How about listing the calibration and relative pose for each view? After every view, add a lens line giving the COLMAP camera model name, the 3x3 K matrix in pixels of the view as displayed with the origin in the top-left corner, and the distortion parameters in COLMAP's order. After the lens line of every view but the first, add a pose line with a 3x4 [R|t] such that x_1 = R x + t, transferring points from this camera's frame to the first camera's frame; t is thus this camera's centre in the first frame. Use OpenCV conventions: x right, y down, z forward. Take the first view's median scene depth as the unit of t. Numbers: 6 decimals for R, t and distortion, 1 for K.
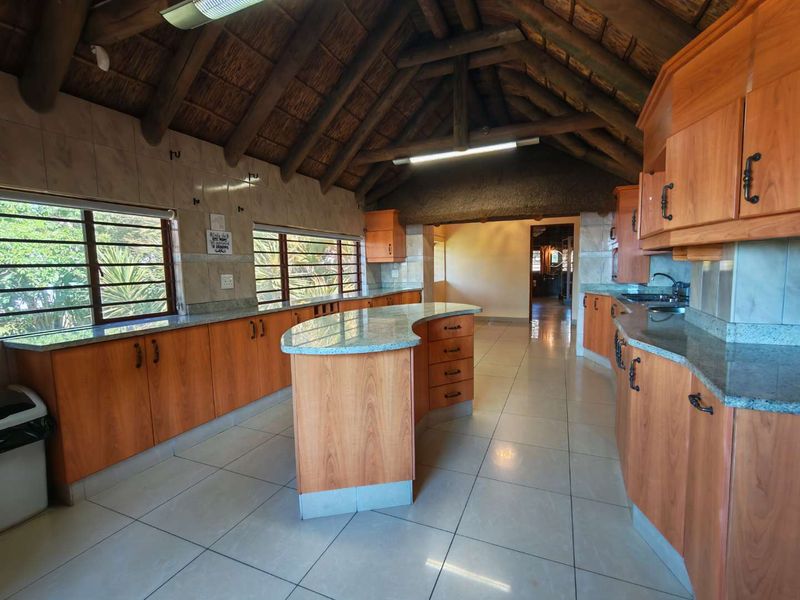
lens RADIAL K [[364.6, 0, 404.7], [0, 364.6, 299.2], [0, 0, 1]] dist [0.002374, -0.000984]
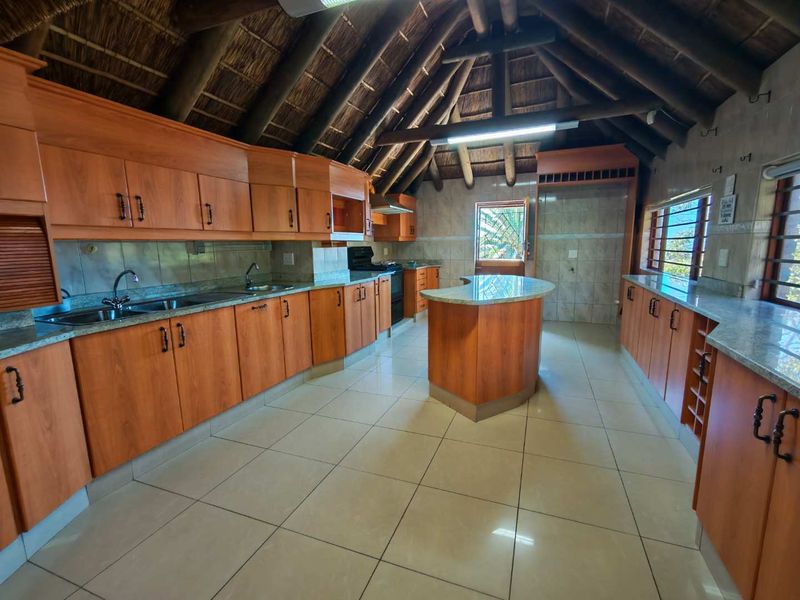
lens RADIAL K [[364.6, 0, 402.4], [0, 364.6, 301.8], [0, 0, 1]] dist [0.002374, -0.000984]
pose [[-0.998424, 0.040005, -0.039354, 0.216178], [0.029063, 0.968524, 0.247217, -0.140927], [0.048005, 0.245684, -0.968161, 1.425707]]
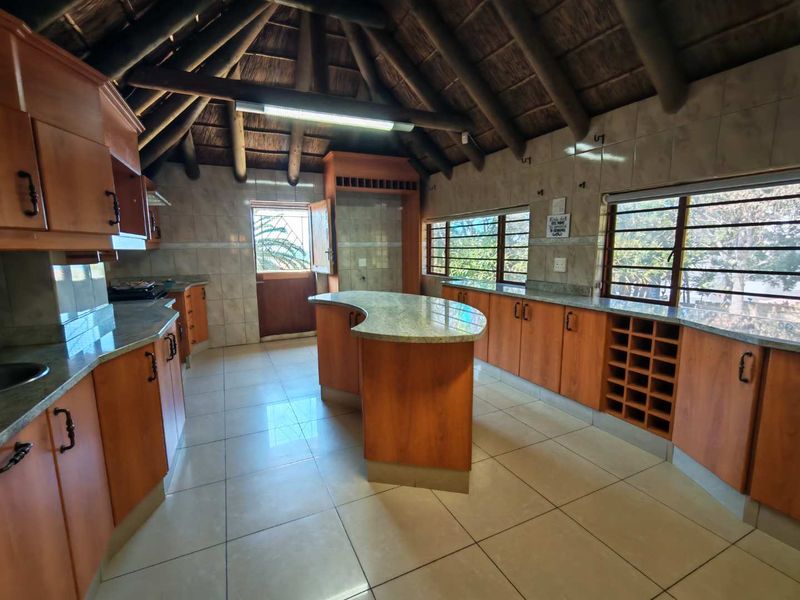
lens RADIAL K [[364.6, 0, 399.9], [0, 364.6, 302.3], [0, 0, 1]] dist [0.002374, -0.000984]
pose [[-0.656183, 0.141050, -0.741302, 0.449039], [-0.045040, 0.973303, 0.225062, -0.122958], [0.753256, 0.181070, -0.632312, 1.055940]]
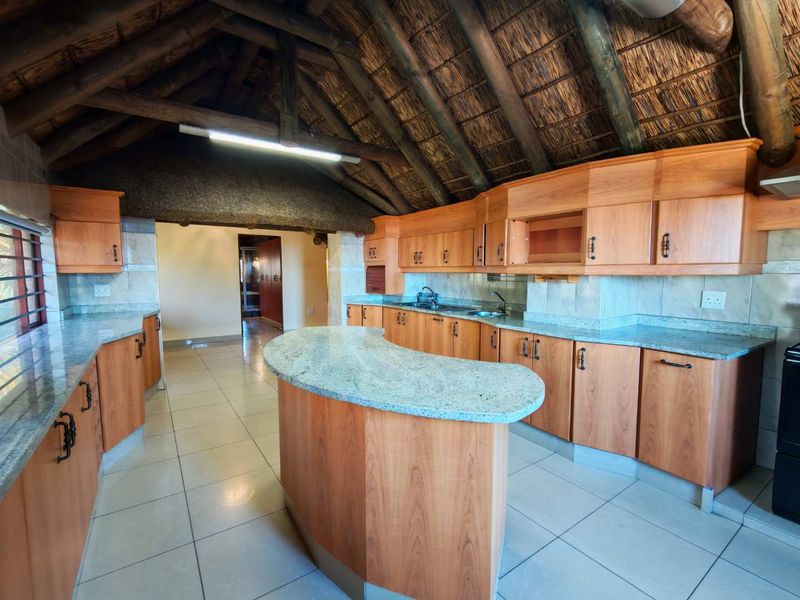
lens RADIAL K [[364.6, 0, 397.9], [0, 364.6, 298.8], [0, 0, 1]] dist [0.002374, -0.000984]
pose [[0.531486, -0.044532, 0.845895, -0.417192], [0.064317, 0.997856, 0.012121, -0.044726], [-0.844621, 0.047964, 0.533211, 0.330543]]
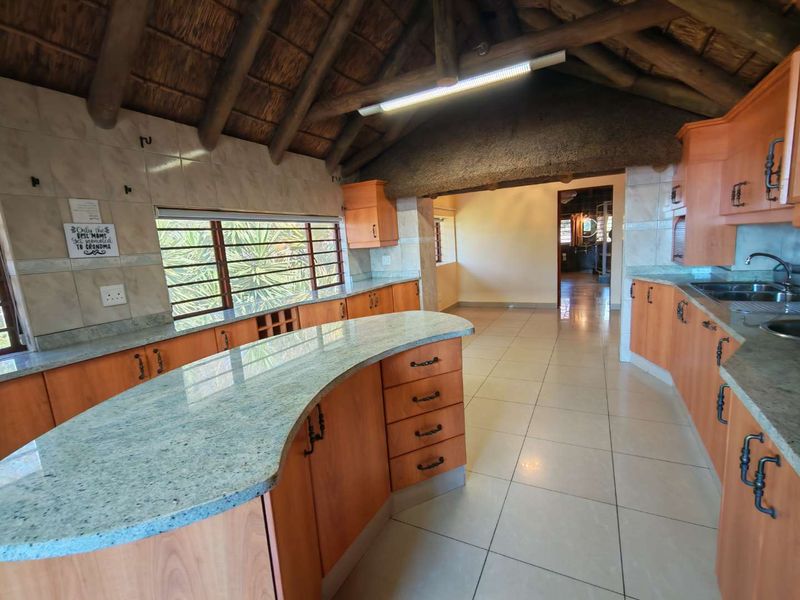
lens RADIAL K [[364.6, 0, 405.2], [0, 364.6, 299.9], [0, 0, 1]] dist [0.002374, -0.000984]
pose [[0.996642, -0.036352, -0.073372, 0.103033], [0.041333, 0.996859, 0.067553, -0.050674], [0.070685, -0.070359, 0.995014, 0.268195]]
